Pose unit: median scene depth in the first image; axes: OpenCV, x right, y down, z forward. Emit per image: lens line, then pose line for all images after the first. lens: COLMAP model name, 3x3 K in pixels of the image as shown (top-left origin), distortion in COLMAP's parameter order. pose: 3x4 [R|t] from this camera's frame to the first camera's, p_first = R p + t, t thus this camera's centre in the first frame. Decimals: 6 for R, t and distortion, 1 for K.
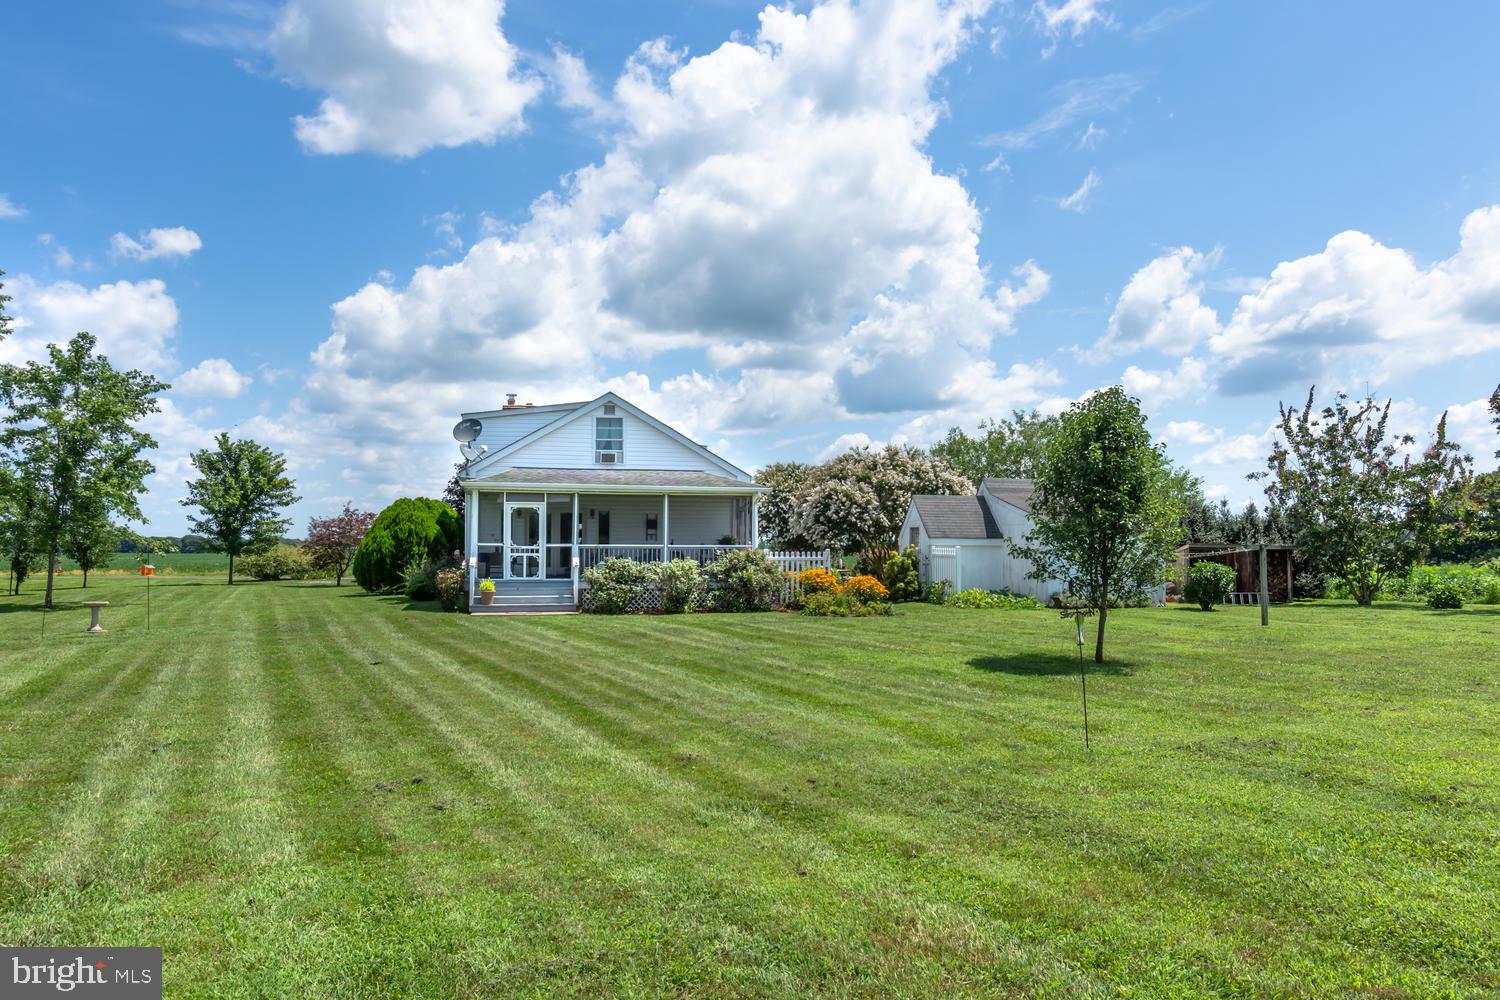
lens RADIAL K [[1136.0, 0, 750.0], [0, 1136.0, 500.0], [0, 0, 1]] dist [-0.002893, -0.001001]
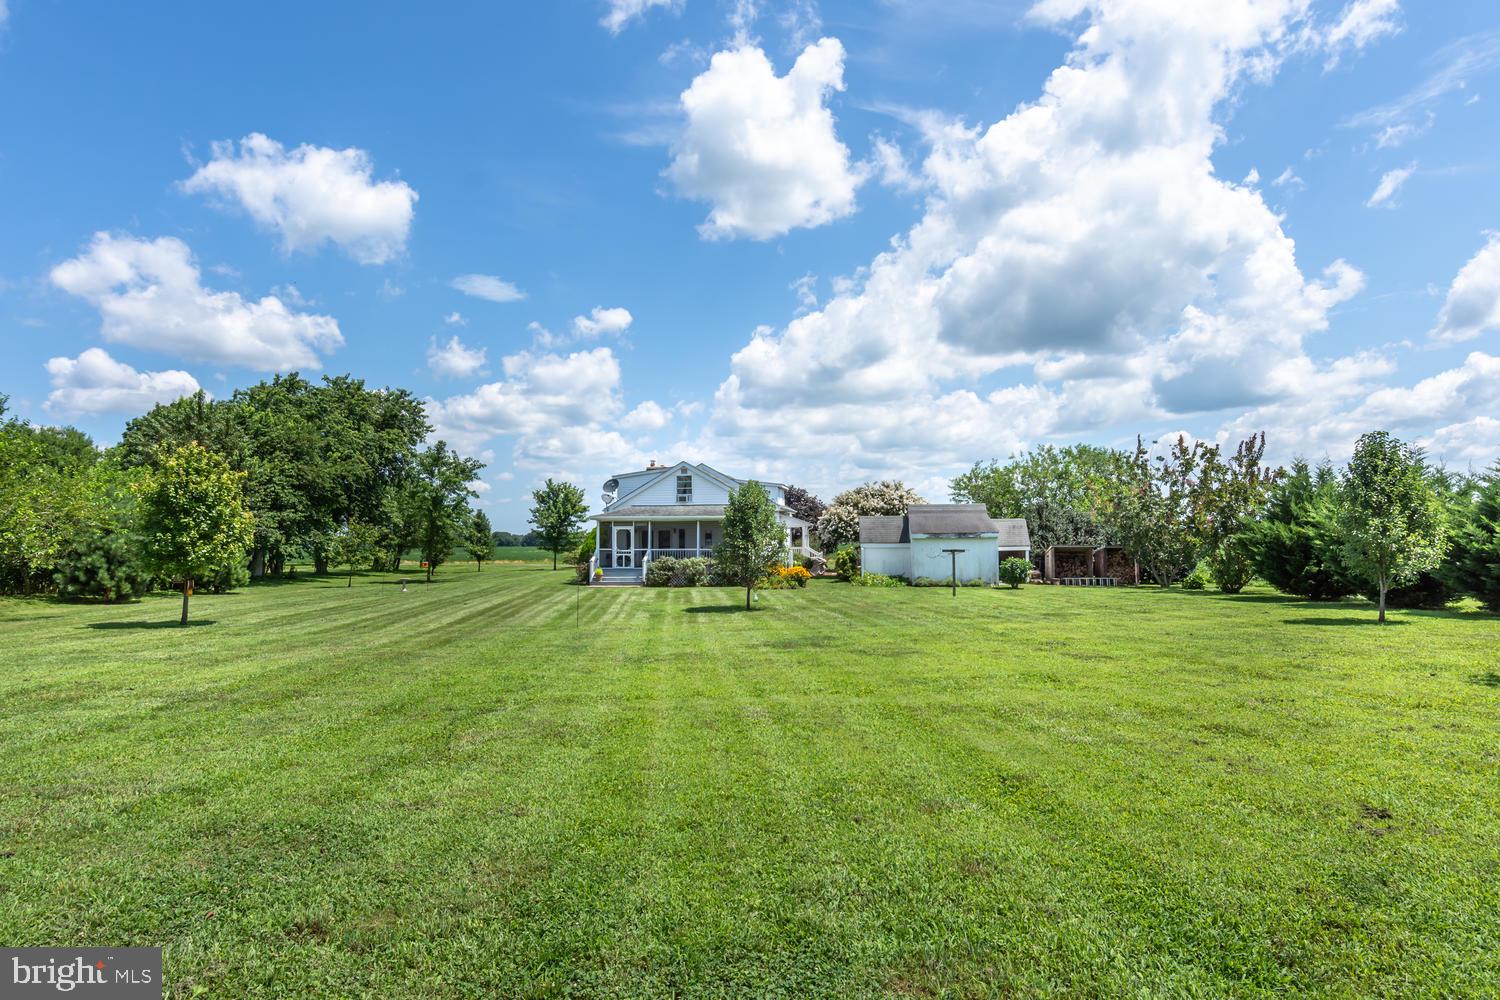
lens RADIAL K [[997.2, 0, 750.0], [0, 997.2, 500.0], [0, 0, 1]] dist [-0.000001, 0.001173]
pose [[0.927424, -0.022615, -0.373328, 0.085545], [0.025063, 0.999684, 0.001704, -0.005524], [0.373172, -0.010937, 0.927698, -0.061969]]
